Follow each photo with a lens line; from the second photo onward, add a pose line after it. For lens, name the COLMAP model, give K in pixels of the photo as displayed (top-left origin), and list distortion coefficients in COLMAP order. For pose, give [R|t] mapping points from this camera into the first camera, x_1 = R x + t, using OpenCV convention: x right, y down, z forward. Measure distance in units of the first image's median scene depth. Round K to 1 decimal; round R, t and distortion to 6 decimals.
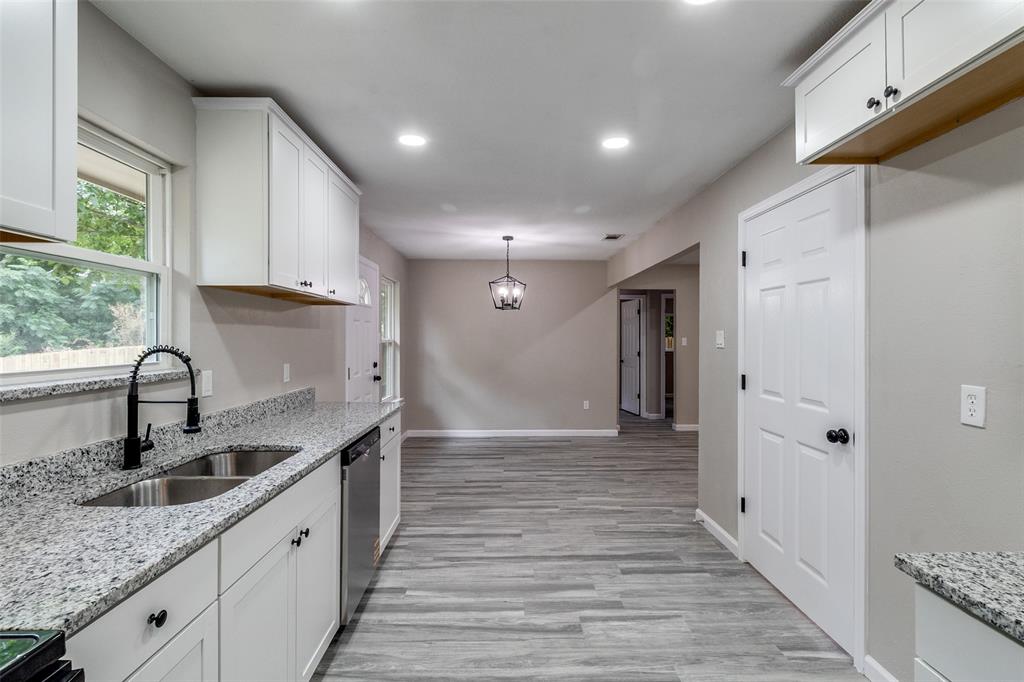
lens RADIAL K [[493.7, 0, 523.5], [0, 493.7, 337.2], [0, 0, 1]] dist [-0.006857, 0.000960]
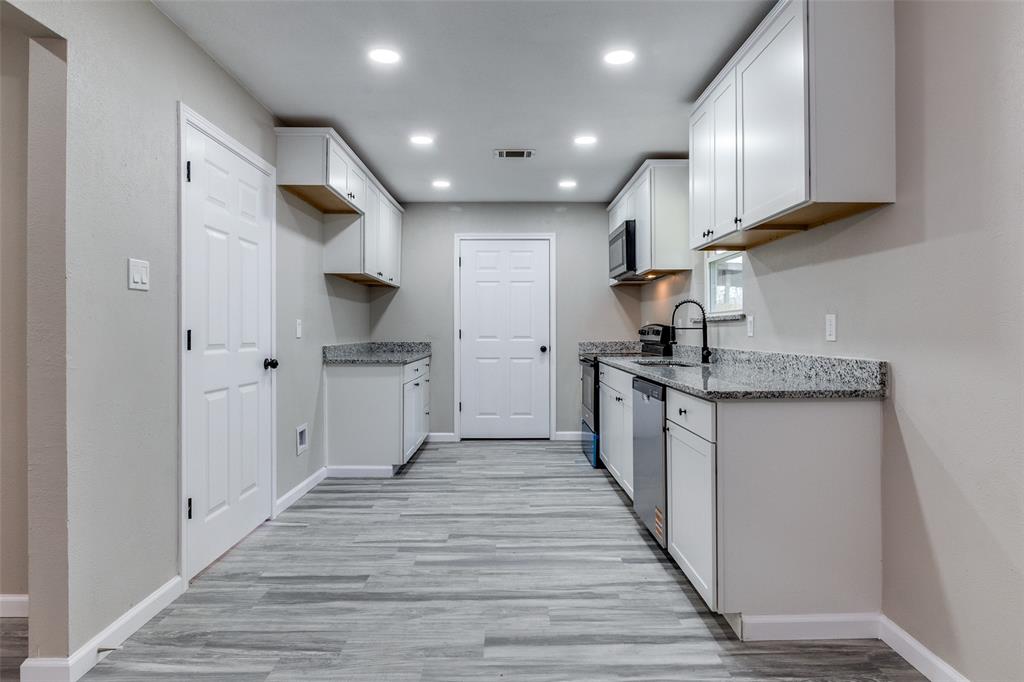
lens RADIAL K [[580.1, 0, 509.6], [0, 580.1, 329.8], [0, 0, 1]] dist [-0.018357, 0.003203]
pose [[-0.999338, 0.000352, 0.036377, -0.068138], [0.000286, 0.999998, -0.001818, 0.087709], [-0.036378, -0.001806, -0.999336, 2.080176]]
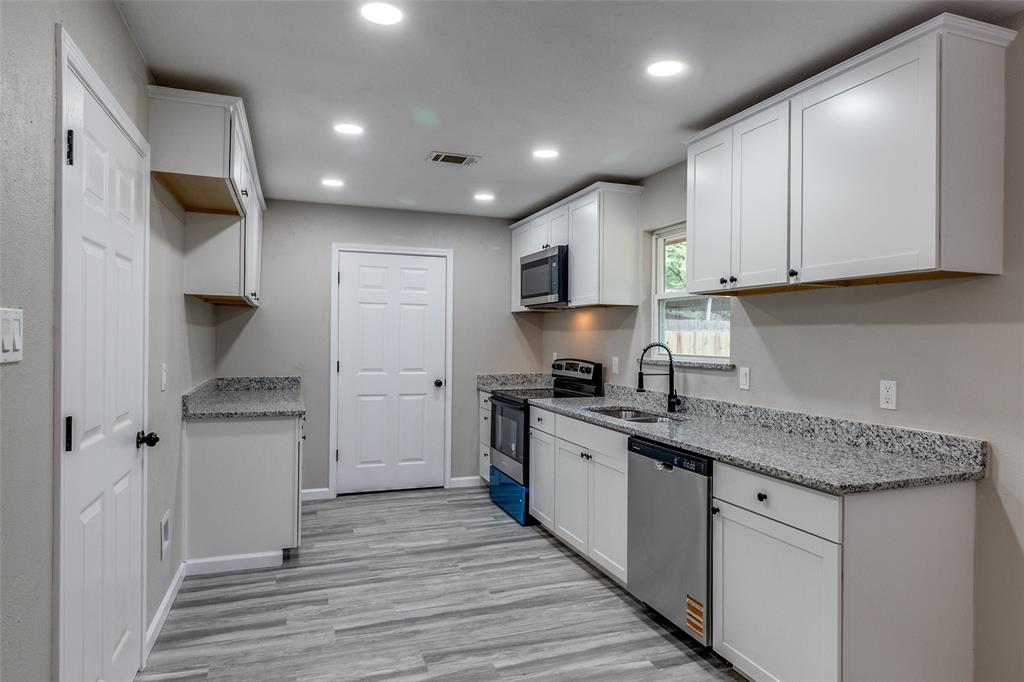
lens RADIAL K [[608.5, 0, 511.8], [0, 608.5, 337.5], [0, 0, 1]] dist [0.006229, -0.002881]
pose [[-0.952989, -0.010811, -0.302813, 0.269774], [-0.010930, 0.999939, -0.001302, 0.004000], [0.302808, 0.002069, -0.953049, 1.841706]]
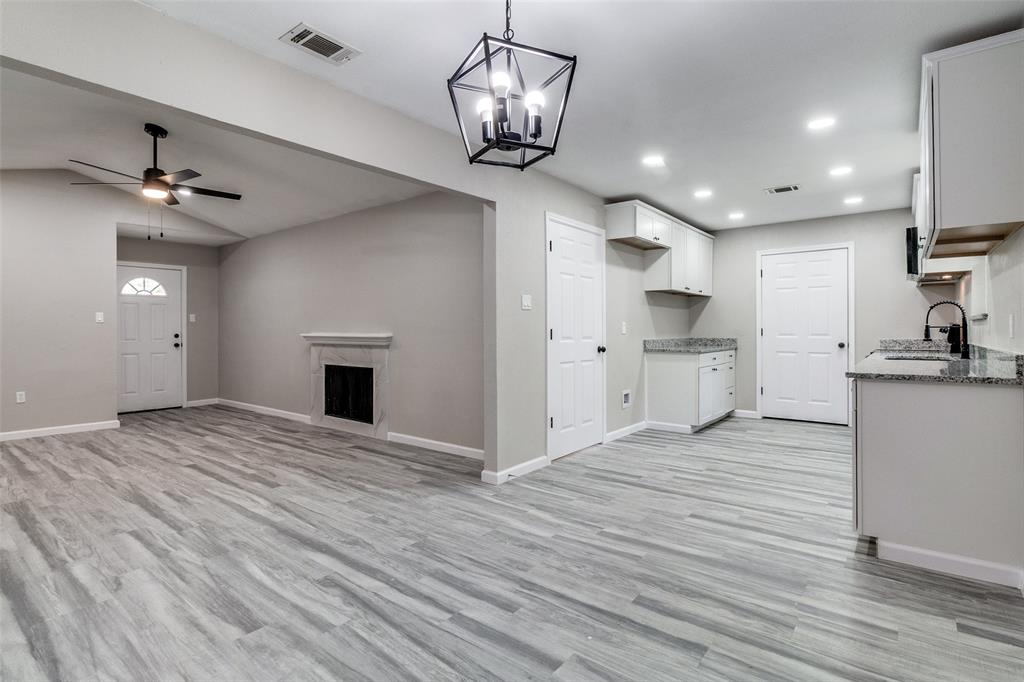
lens RADIAL K [[493.7, 0, 513.4], [0, 493.7, 328.3], [0, 0, 1]] dist [-0.006857, 0.000960]
pose [[-0.757287, 0.002845, 0.653076, -0.441836], [0.001750, 0.999996, -0.002328, 0.086081], [-0.653080, -0.000620, -0.757289, 2.415471]]
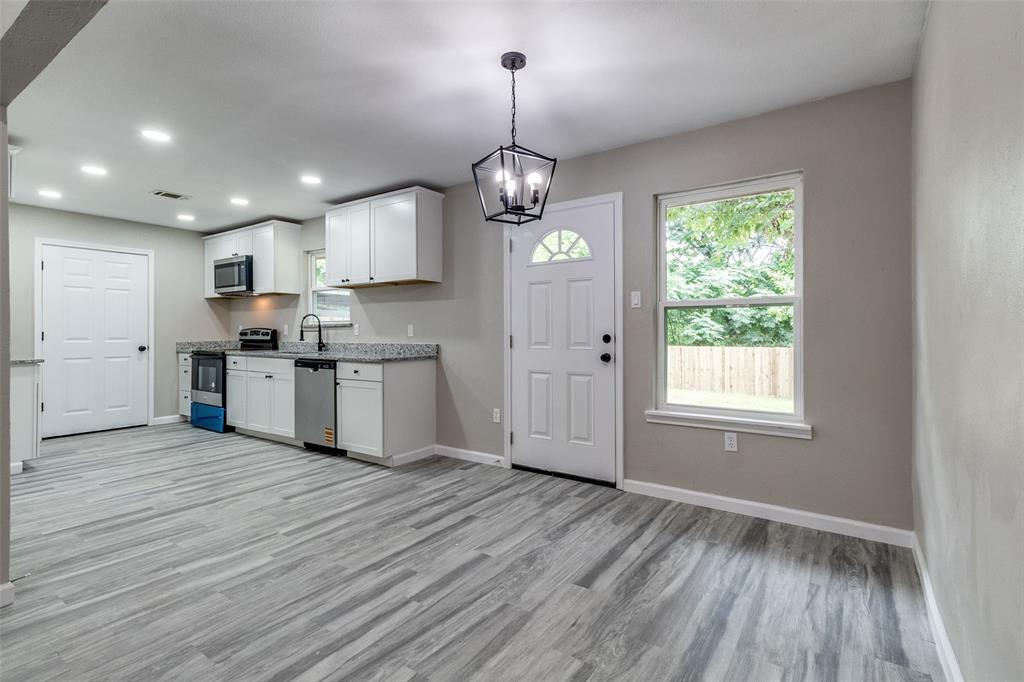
lens RADIAL K [[493.7, 0, 520.3], [0, 493.7, 328.9], [0, 0, 1]] dist [-0.006857, 0.000960]
pose [[-0.599882, -0.005269, -0.800071, 0.639879], [0.002560, 0.999961, -0.008506, 0.092671], [0.800084, -0.007151, -0.599845, 2.524292]]
